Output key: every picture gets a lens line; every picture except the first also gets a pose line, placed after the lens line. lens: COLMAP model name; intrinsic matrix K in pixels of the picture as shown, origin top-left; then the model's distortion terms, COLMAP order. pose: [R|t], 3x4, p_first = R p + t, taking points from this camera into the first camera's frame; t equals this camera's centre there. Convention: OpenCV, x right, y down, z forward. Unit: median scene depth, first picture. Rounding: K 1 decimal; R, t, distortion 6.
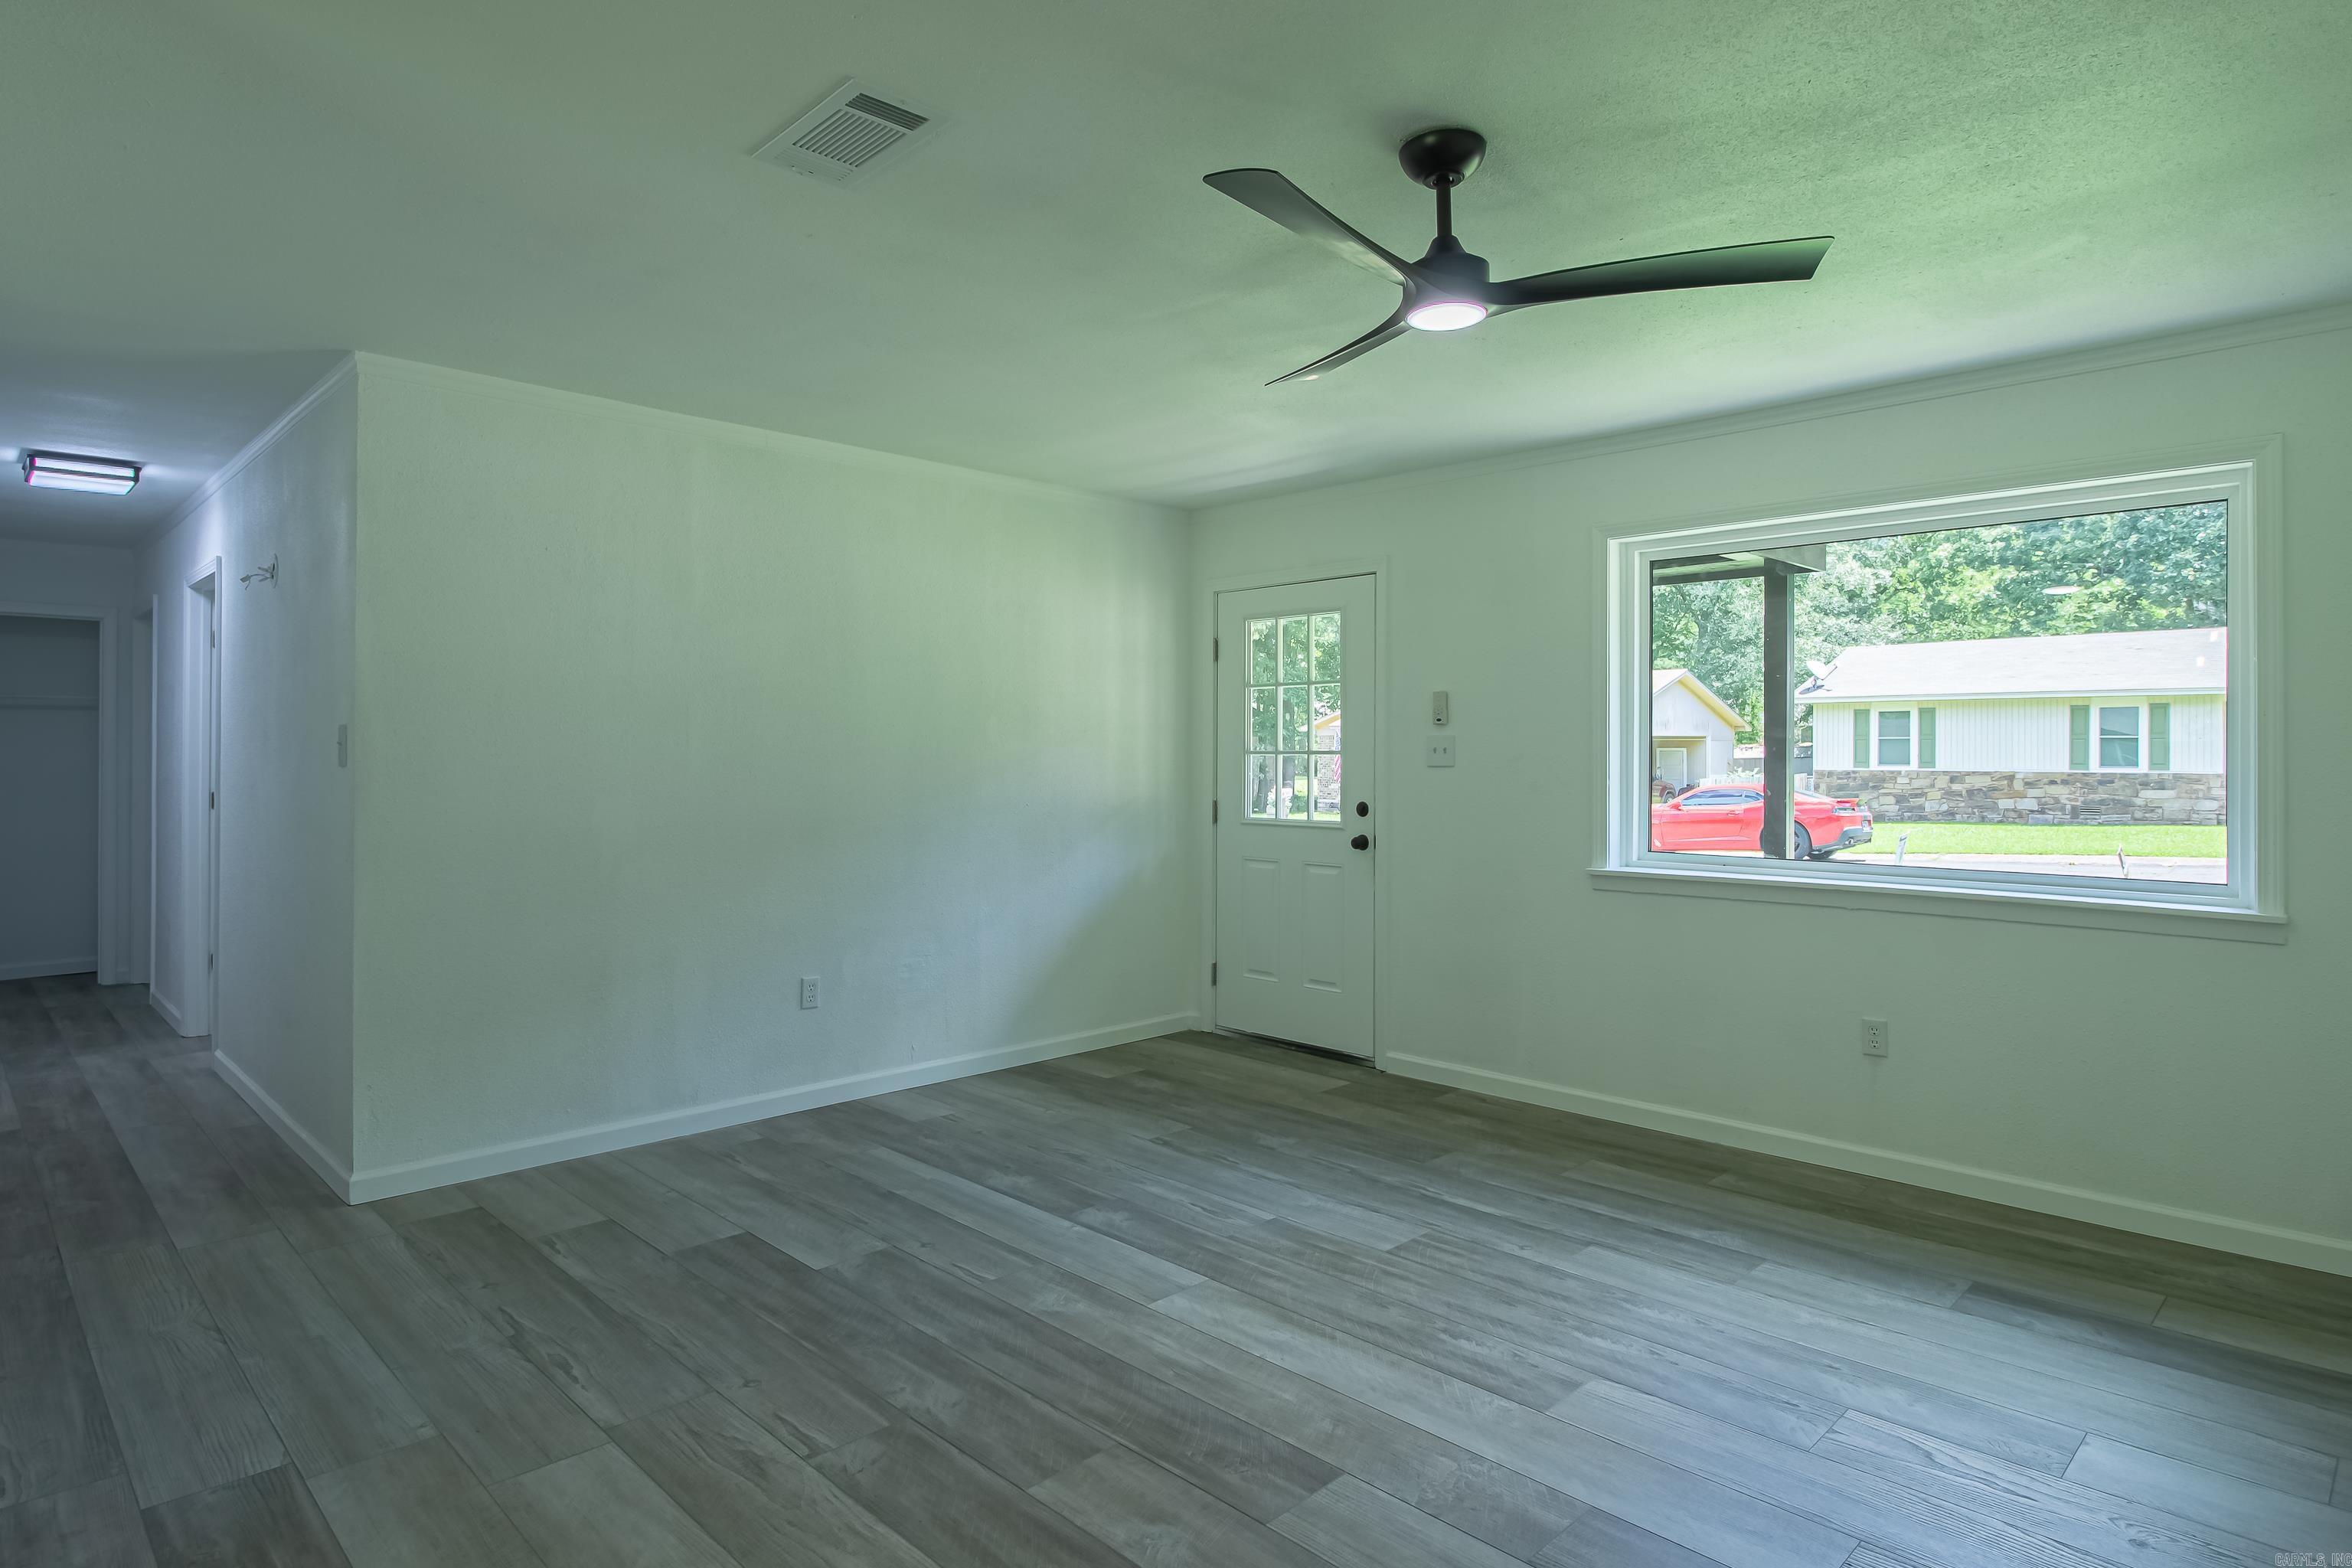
lens RADIAL K [[1288.7, 0, 1175.8], [0, 1288.7, 766.6], [0, 0, 1]] dist [0.005928, -0.009233]
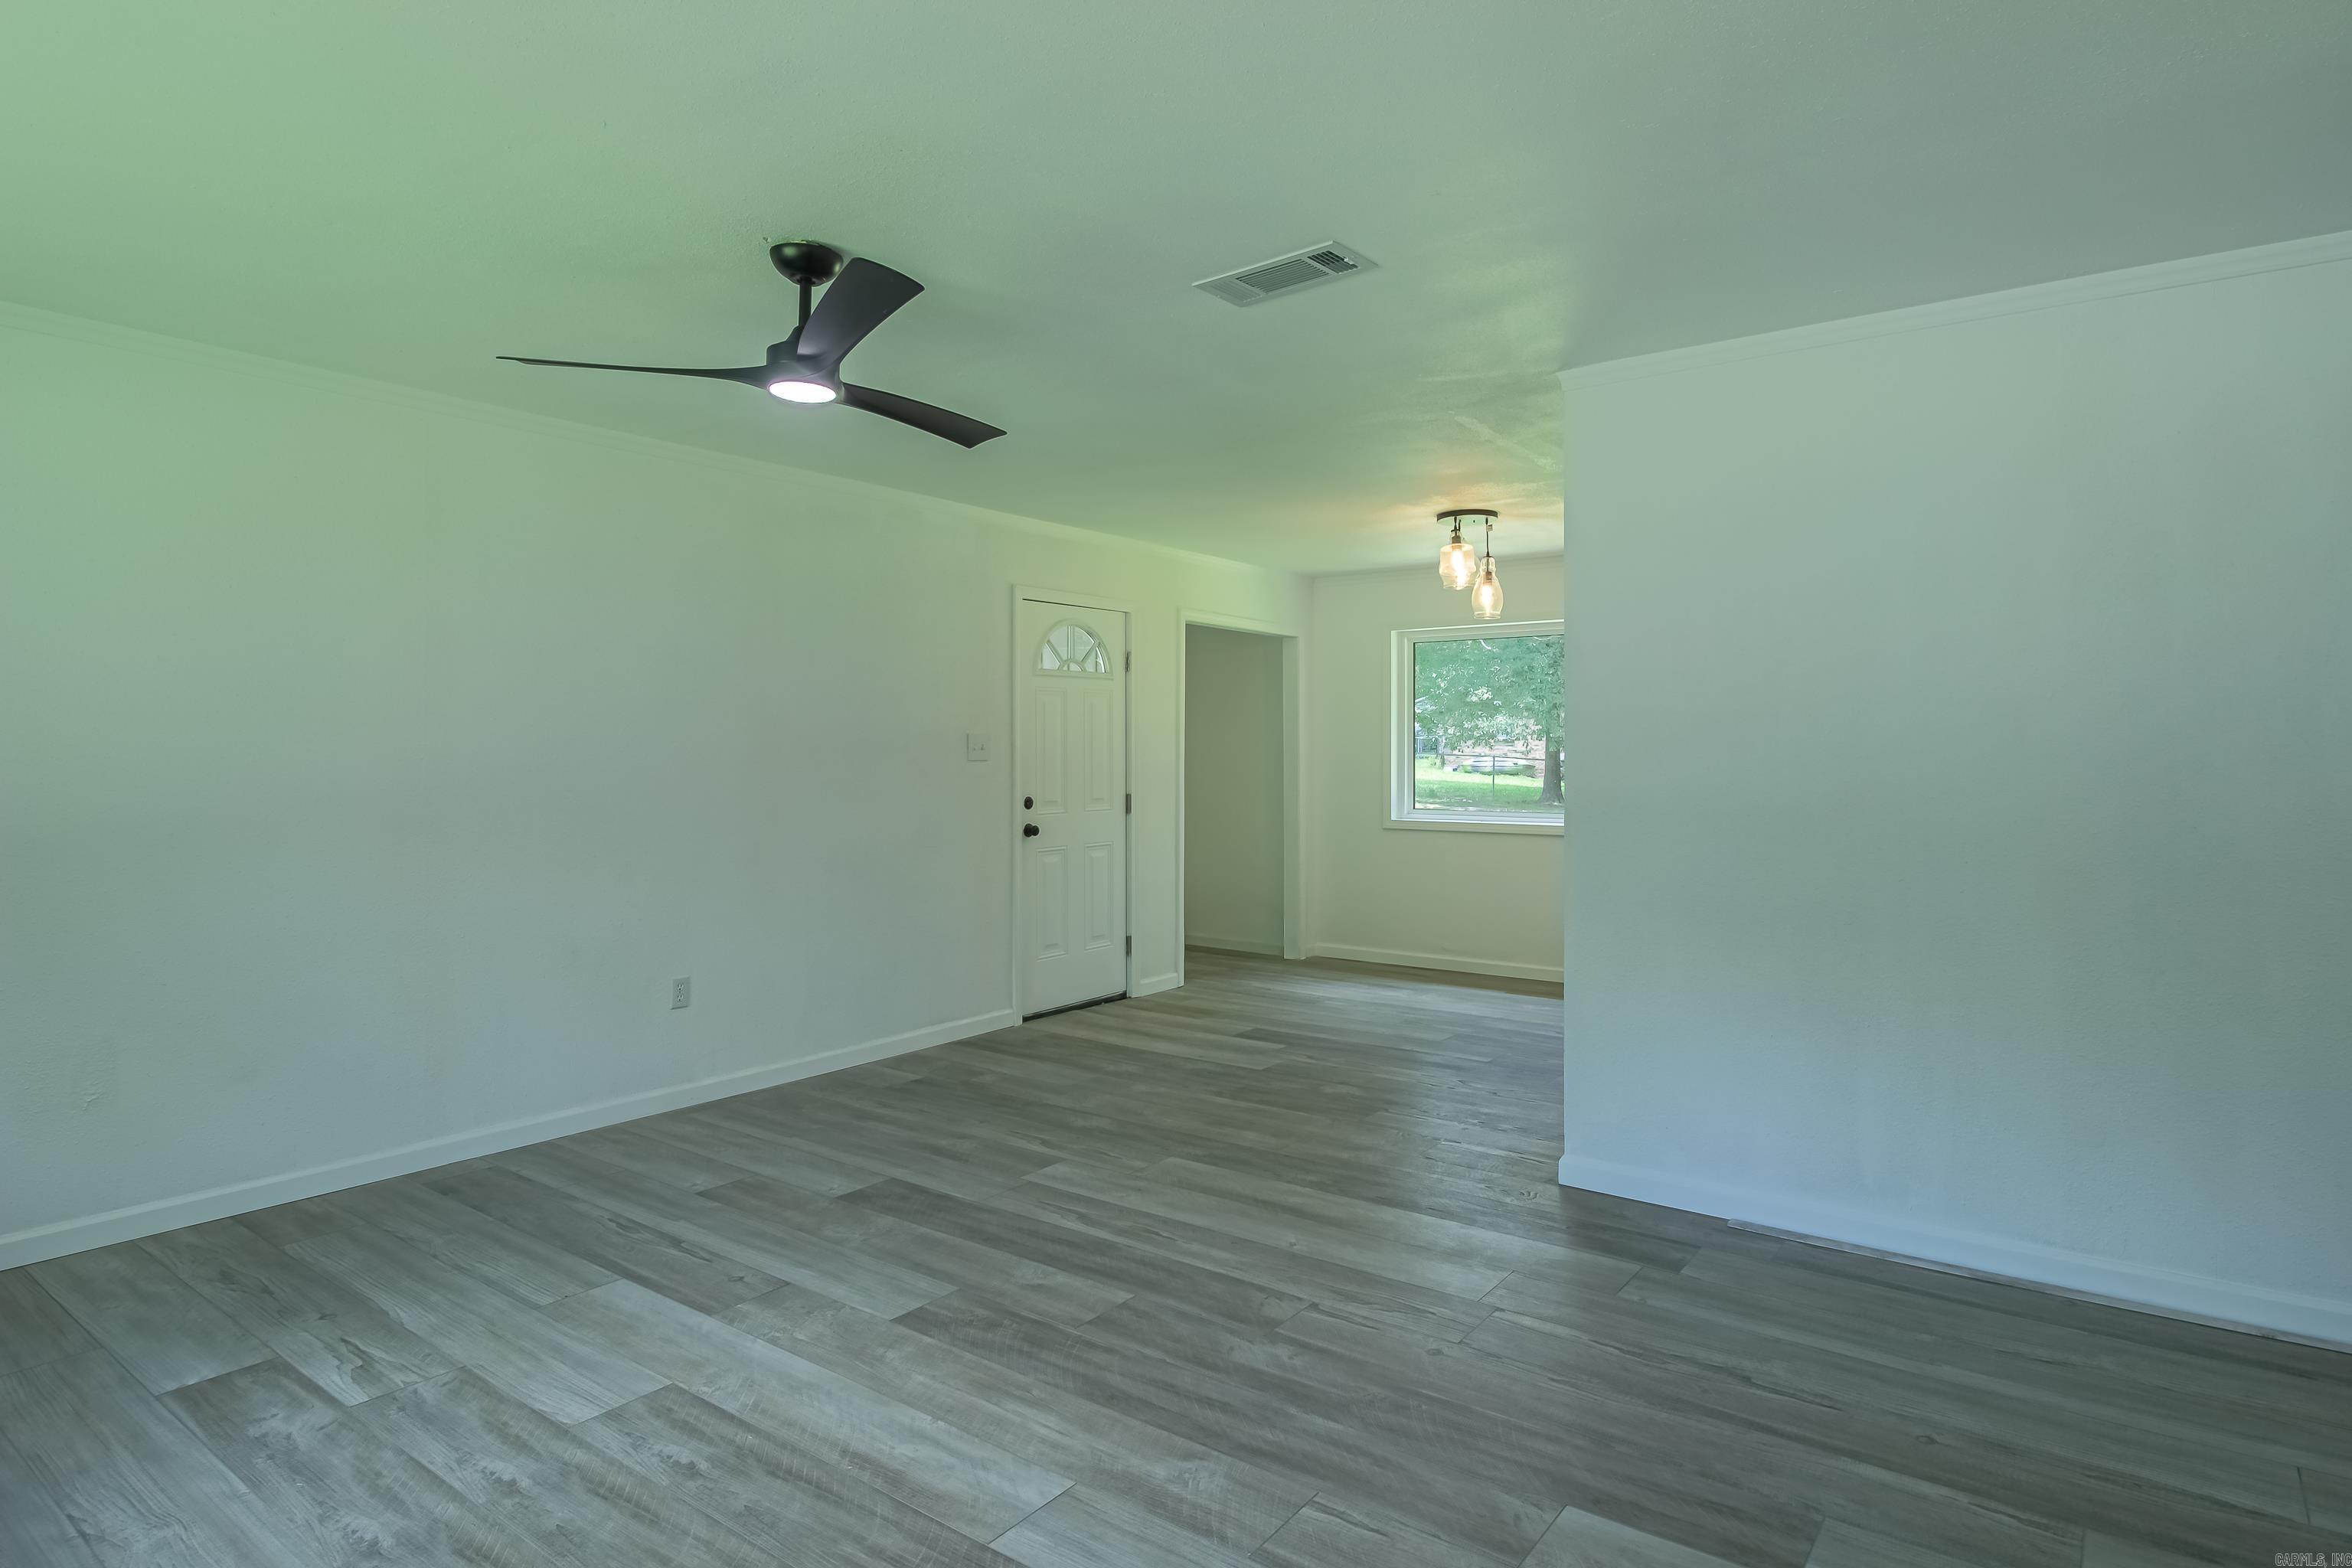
lens RADIAL K [[1288.7, 0, 1181.8], [0, 1288.7, 759.0], [0, 0, 1]] dist [0.005928, -0.009233]
pose [[-0.988732, -0.001326, -0.149688, 0.024439], [-0.003366, 0.999905, 0.013377, -0.013783], [0.149656, 0.013730, -0.988643, 1.455351]]
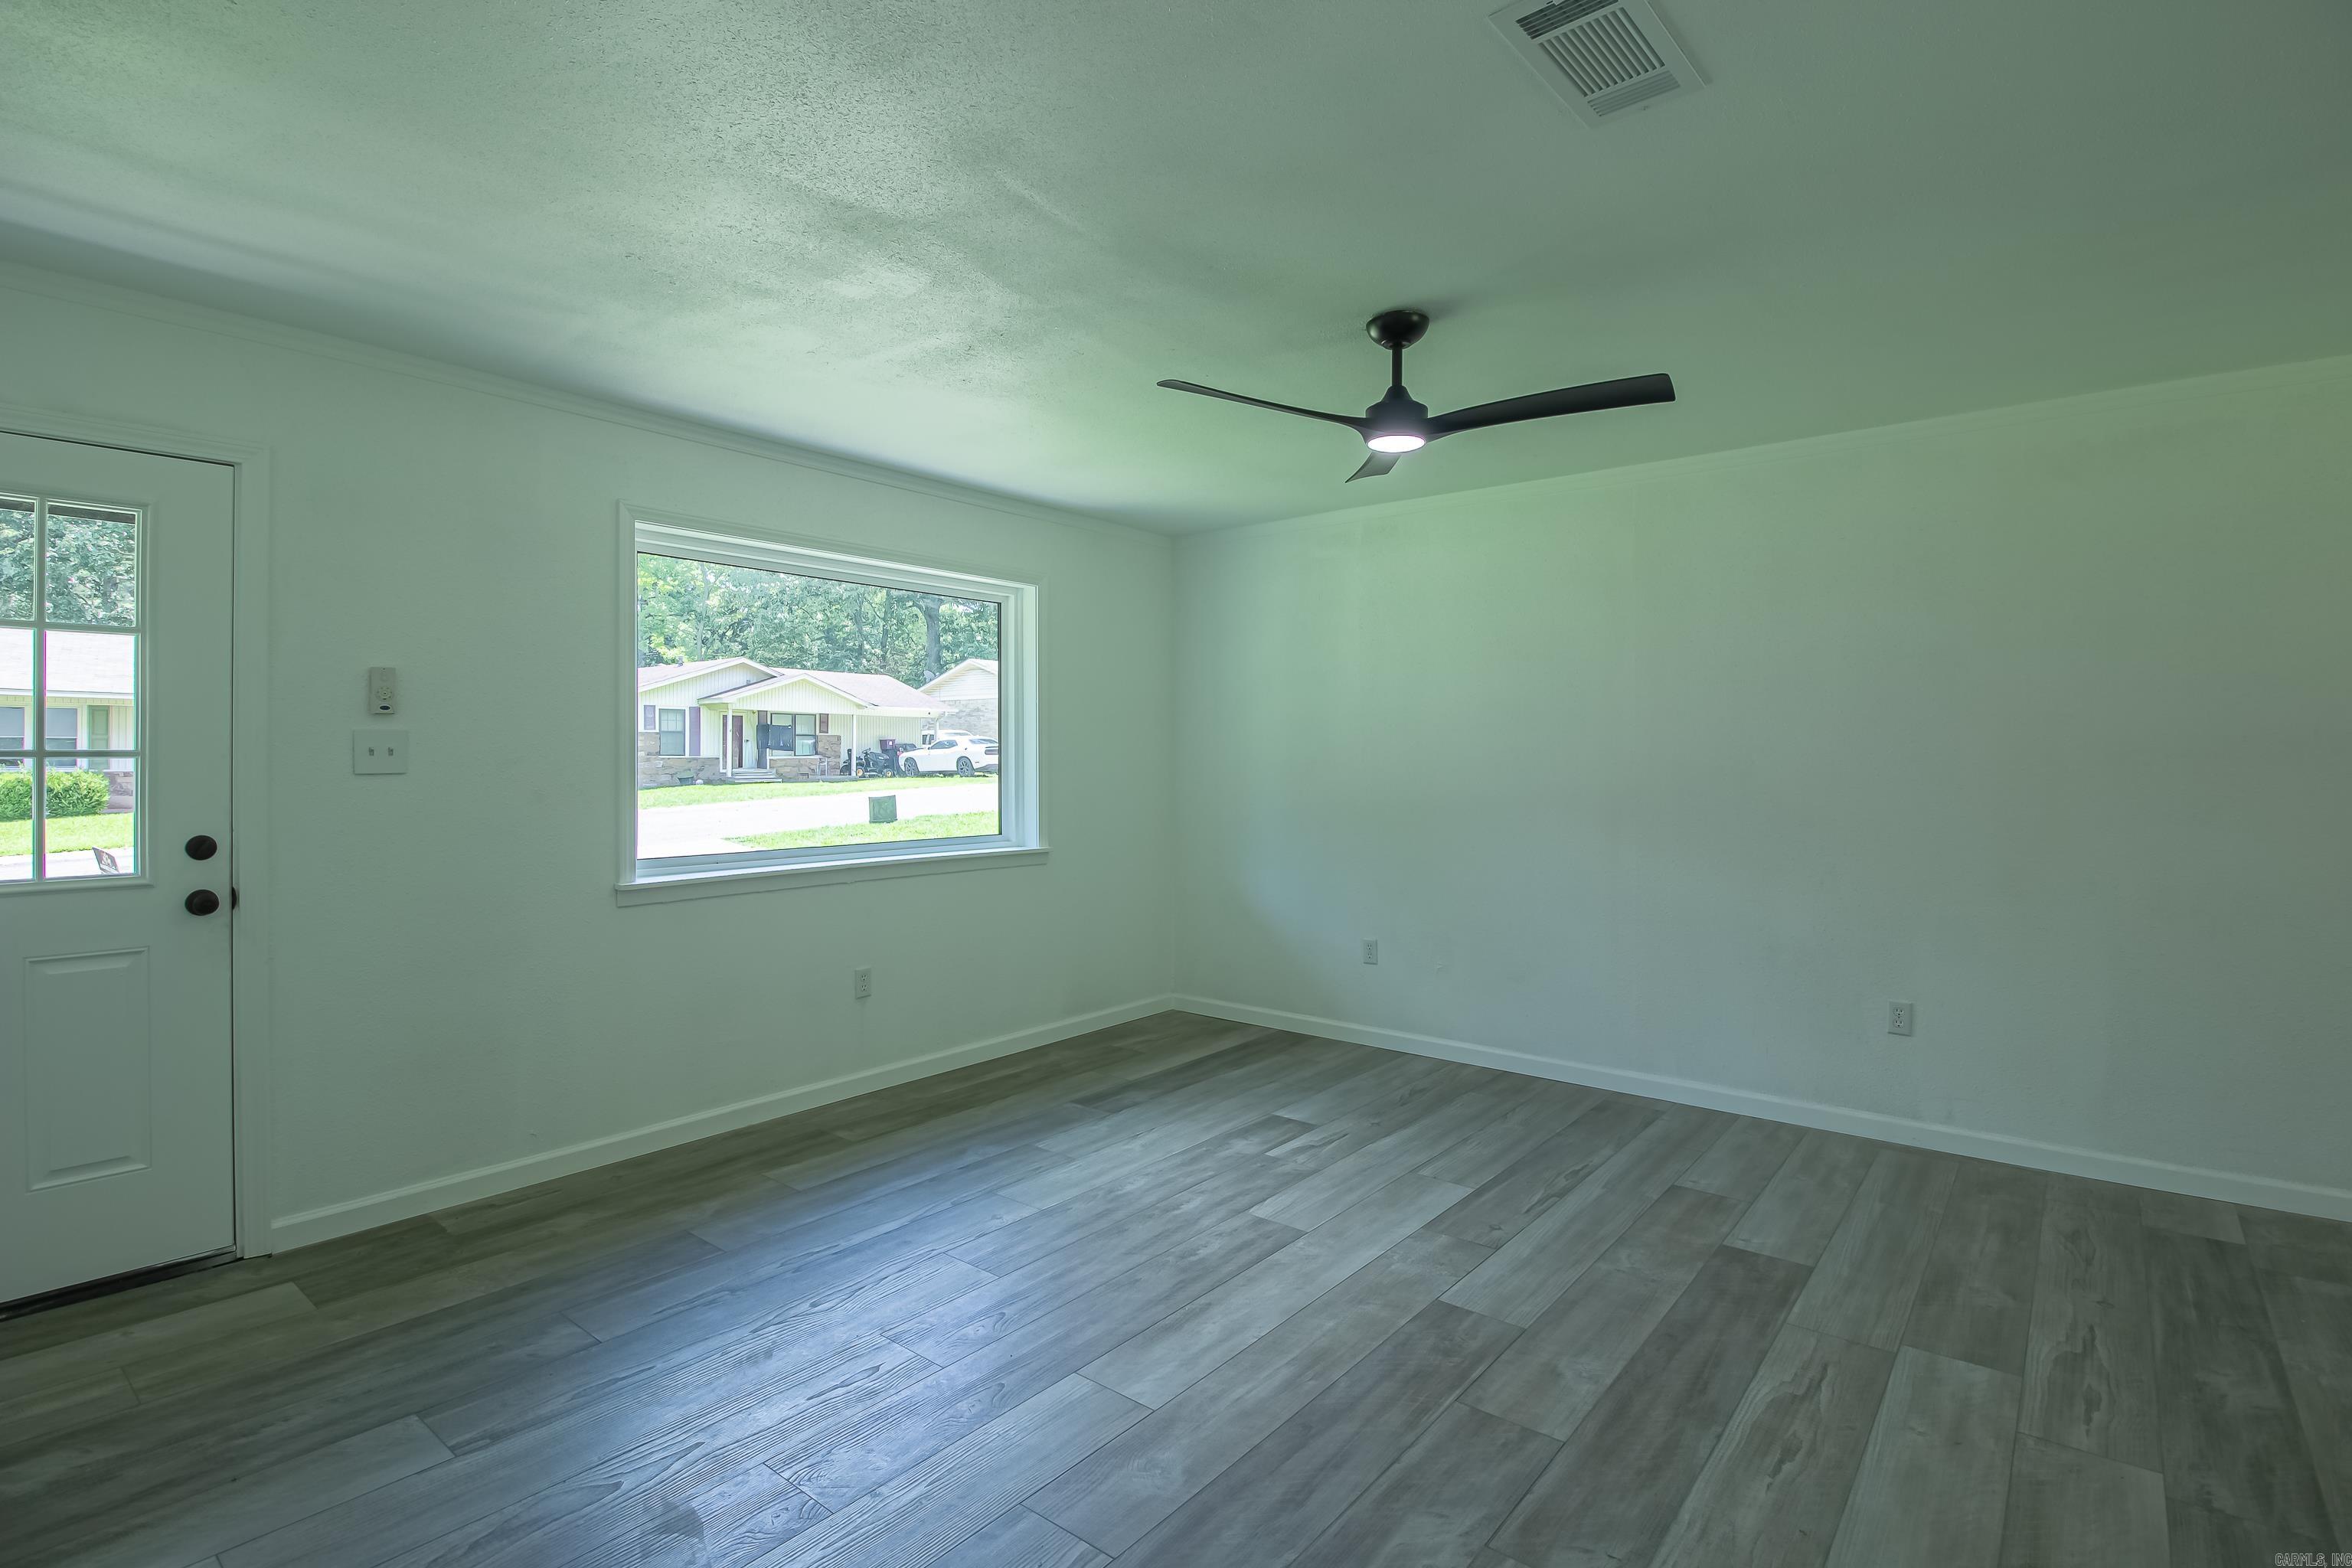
lens RADIAL K [[1127.7, 0, 1187.2], [0, 1127.7, 772.8], [0, 0, 1]] dist [-0.007251, -0.004119]
pose [[-0.111943, -0.016741, 0.993574, -0.626613], [0.006648, 0.999823, 0.017596, -0.011897], [-0.993692, 0.008575, -0.111811, 0.879126]]
